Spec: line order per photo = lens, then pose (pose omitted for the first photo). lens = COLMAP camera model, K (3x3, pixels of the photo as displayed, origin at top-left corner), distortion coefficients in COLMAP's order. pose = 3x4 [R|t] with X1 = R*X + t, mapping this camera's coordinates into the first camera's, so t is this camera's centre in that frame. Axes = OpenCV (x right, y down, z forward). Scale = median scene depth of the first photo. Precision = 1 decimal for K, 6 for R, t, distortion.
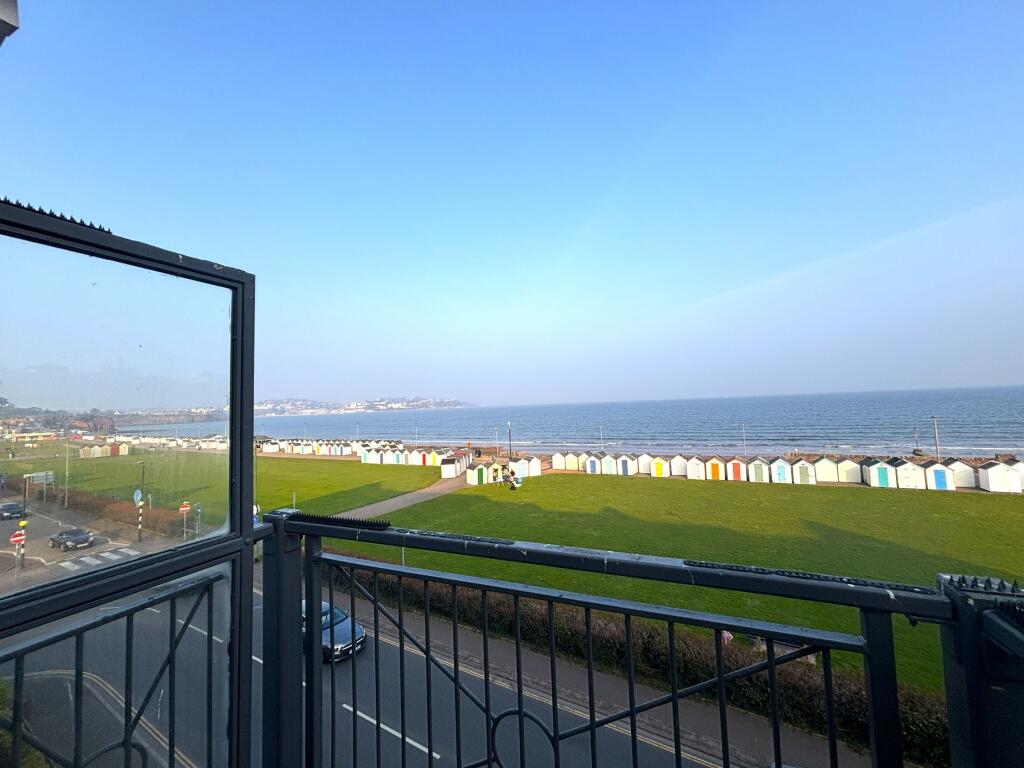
lens RADIAL K [[399.8, 0, 512.0], [0, 399.8, 384.0], [0, 0, 1]] dist [-0.024398, 0.003295]
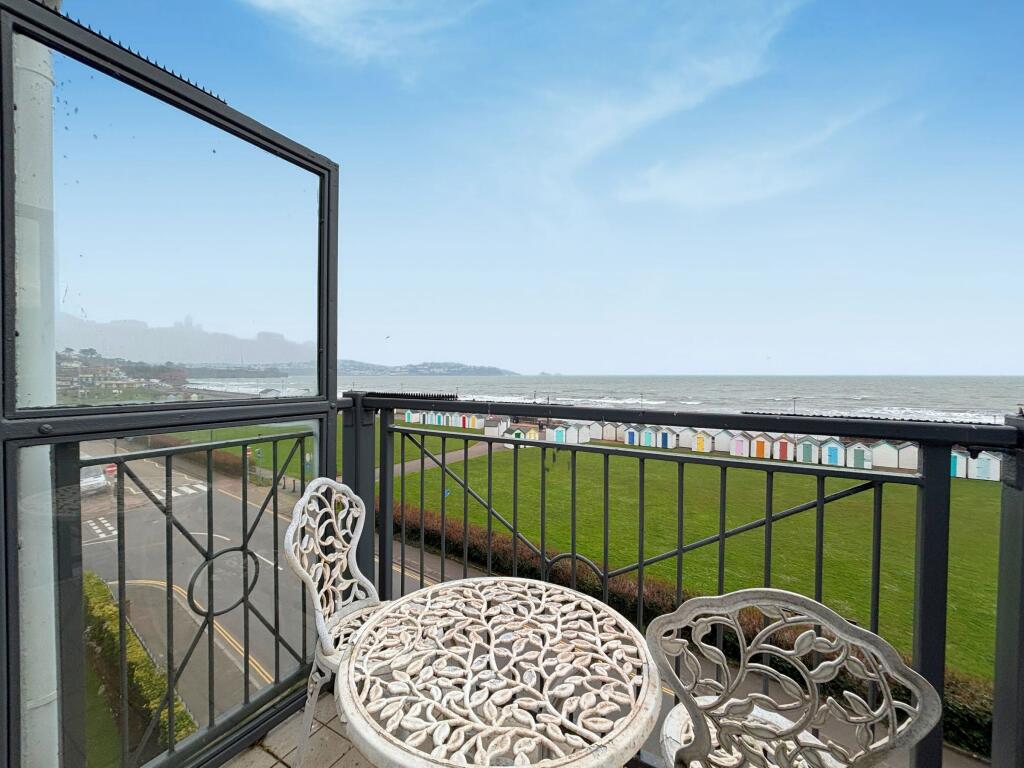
lens RADIAL K [[399.8, 0, 512.0], [0, 399.8, 384.0], [0, 0, 1]] dist [-0.024398, 0.003295]
pose [[0.994292, 0.042769, -0.097746, -0.050127], [-0.034564, 0.995854, 0.084141, 0.217146], [0.100939, -0.080282, 0.991648, -0.071345]]
